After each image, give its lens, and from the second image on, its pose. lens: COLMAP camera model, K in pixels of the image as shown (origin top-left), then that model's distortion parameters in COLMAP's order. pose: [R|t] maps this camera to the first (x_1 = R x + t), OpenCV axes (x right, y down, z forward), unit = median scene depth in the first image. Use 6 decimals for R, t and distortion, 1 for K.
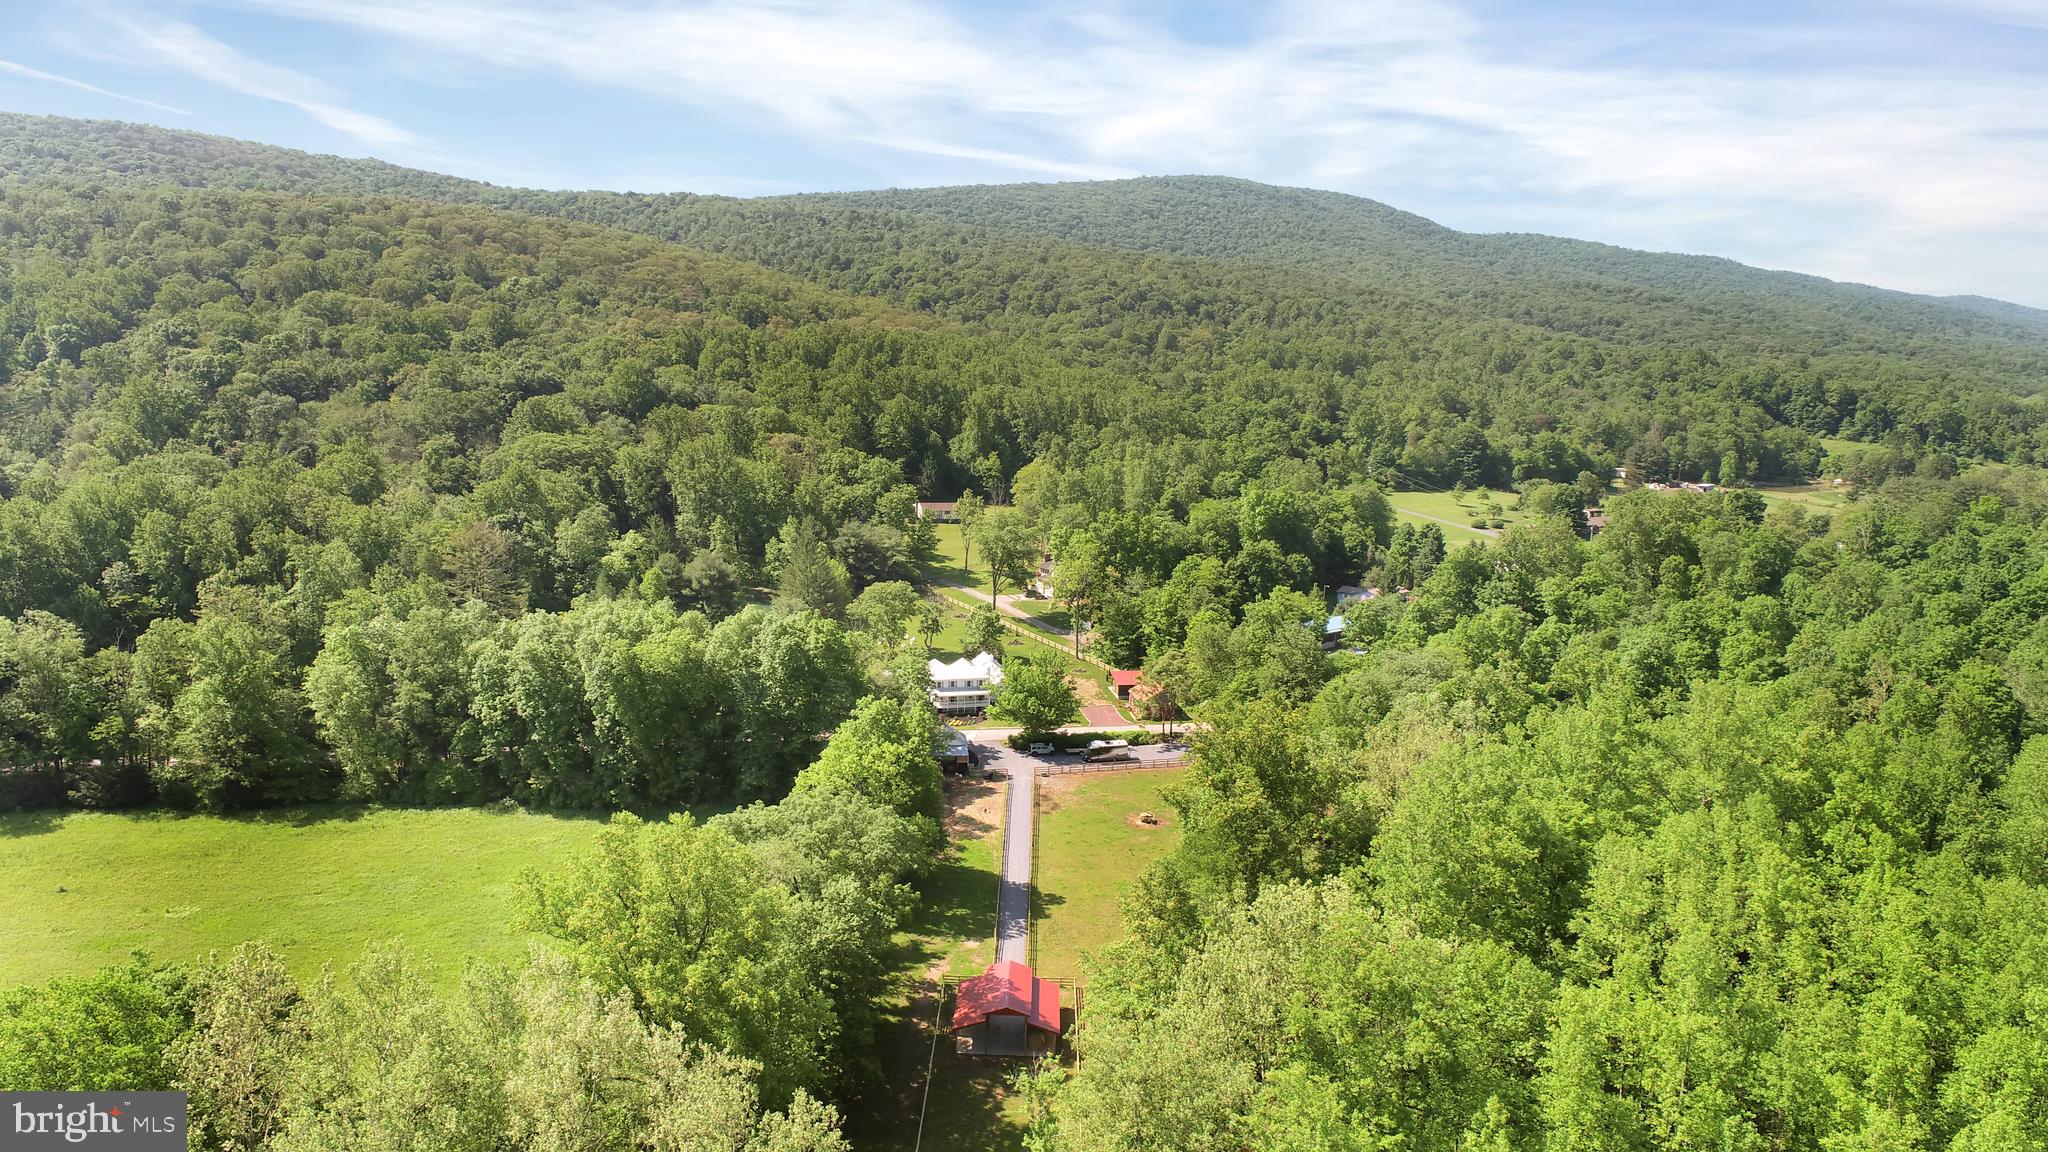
lens RADIAL K [[1375.0, 0, 1024.0], [0, 1375.0, 576.0], [0, 0, 1]] dist [-0.012348, 0.000532]
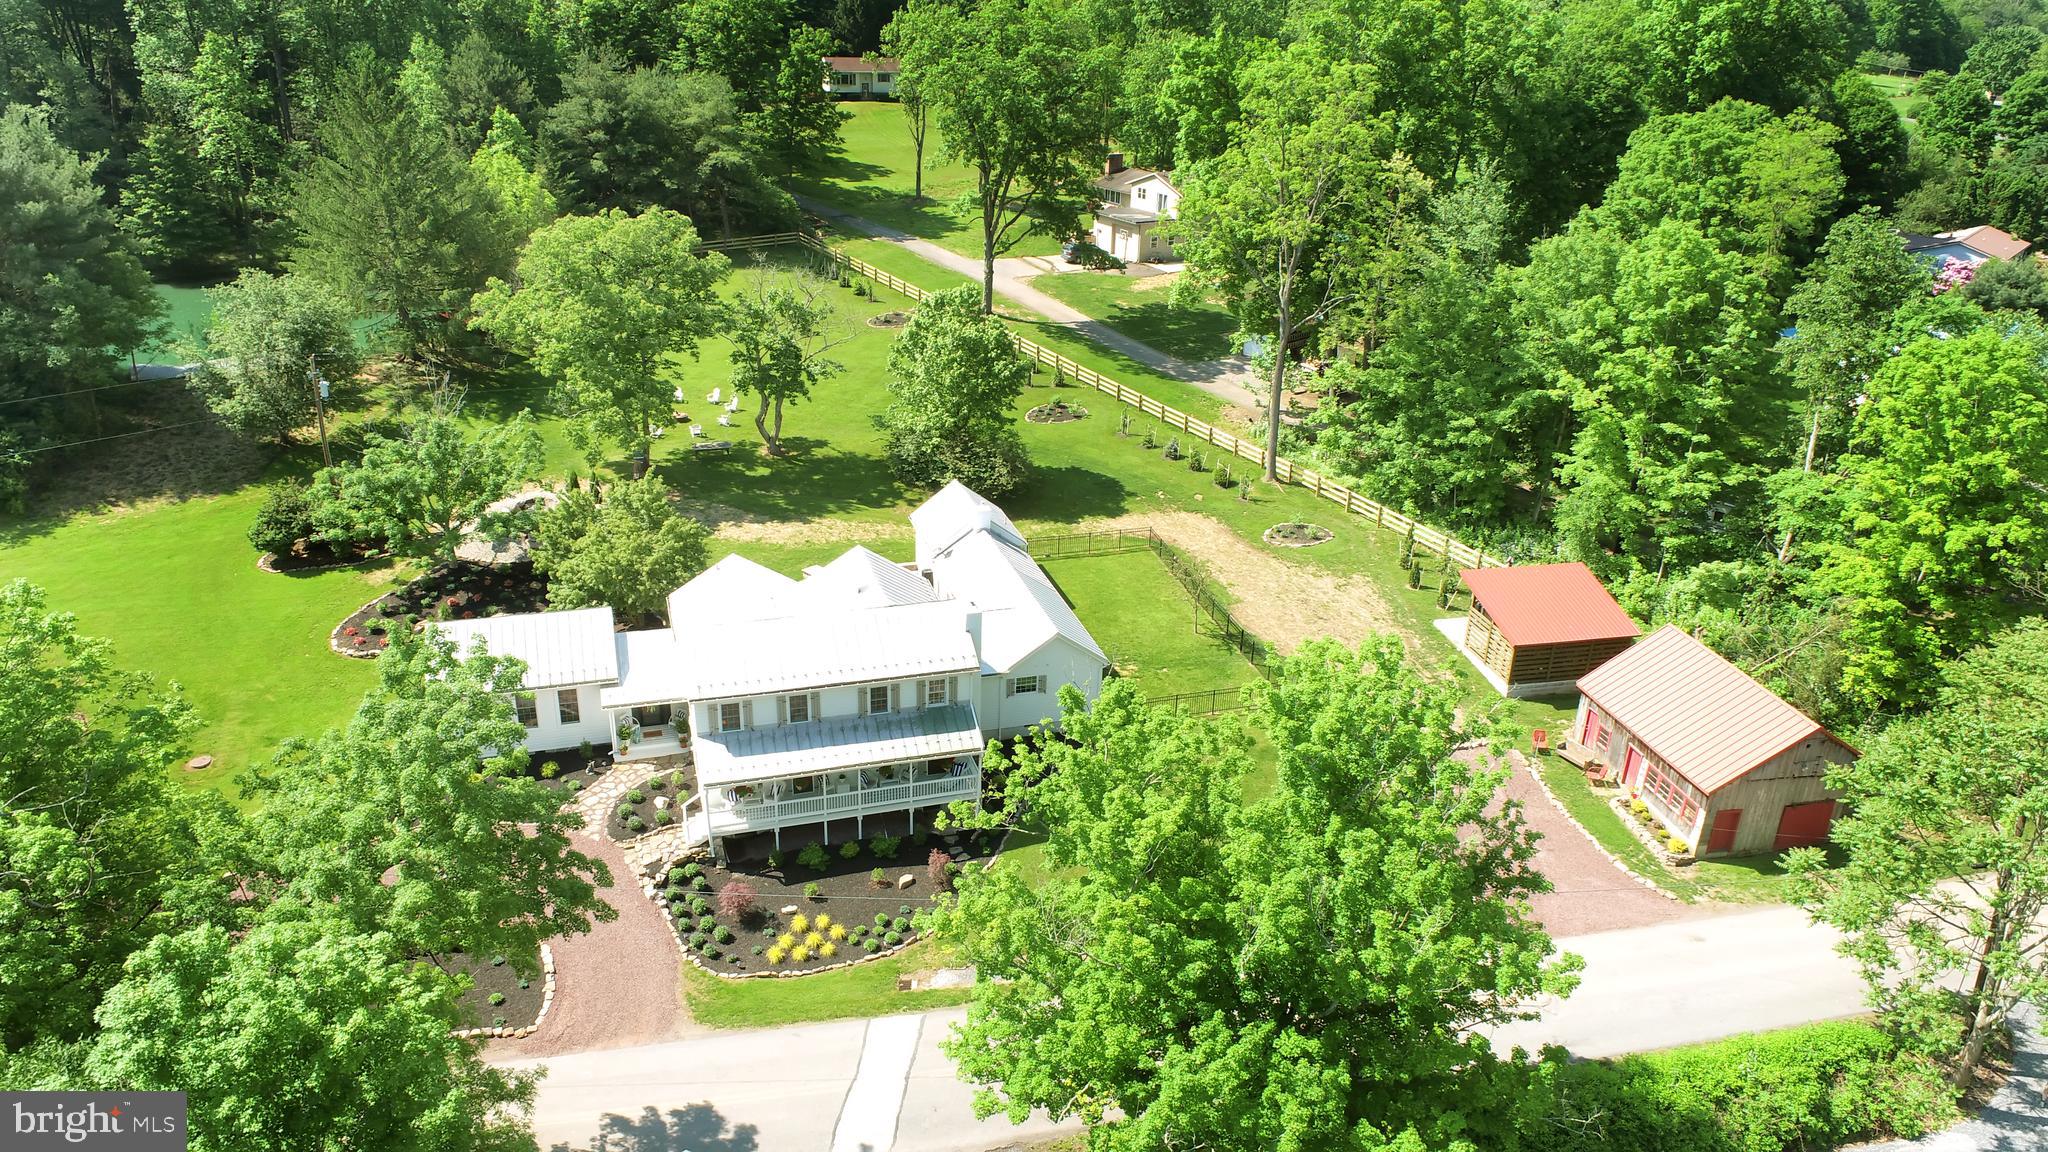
lens RADIAL K [[1375.0, 0, 1024.0], [0, 1375.0, 576.0], [0, 0, 1]] dist [-0.012348, 0.000532]
pose [[0.999952, -0.006335, 0.007470, -0.014451], [0.004339, 0.970278, 0.241954, 0.007210], [-0.008780, -0.241910, 0.970259, 0.594798]]
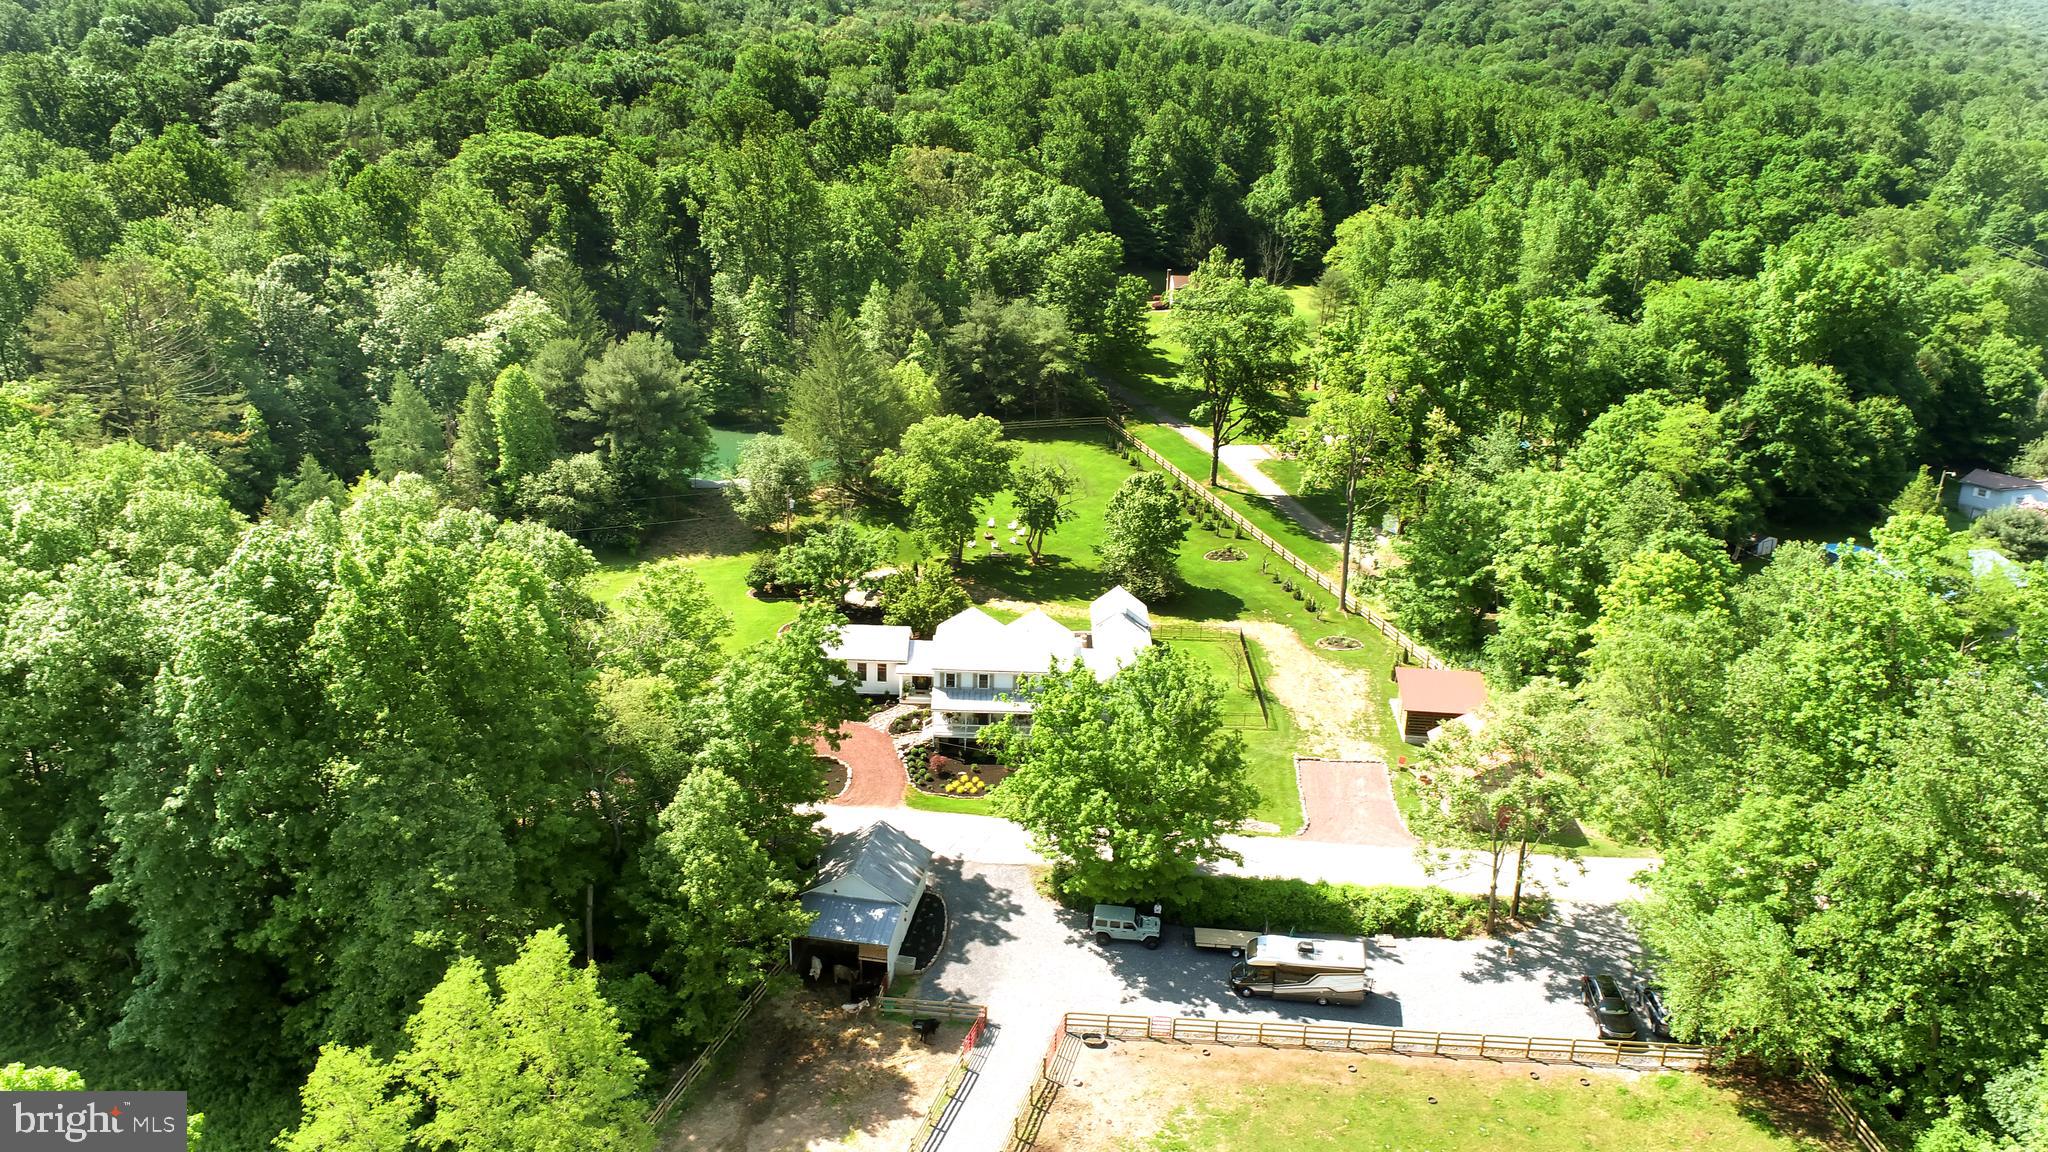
lens RADIAL K [[1375.0, 0, 1024.0], [0, 1375.0, 576.0], [0, 0, 1]] dist [-0.012348, 0.000532]
pose [[0.955085, 0.089847, -0.282381, 0.055220], [-0.047998, 0.987249, 0.151777, -0.012412], [0.292417, -0.131406, 0.947219, 0.452819]]
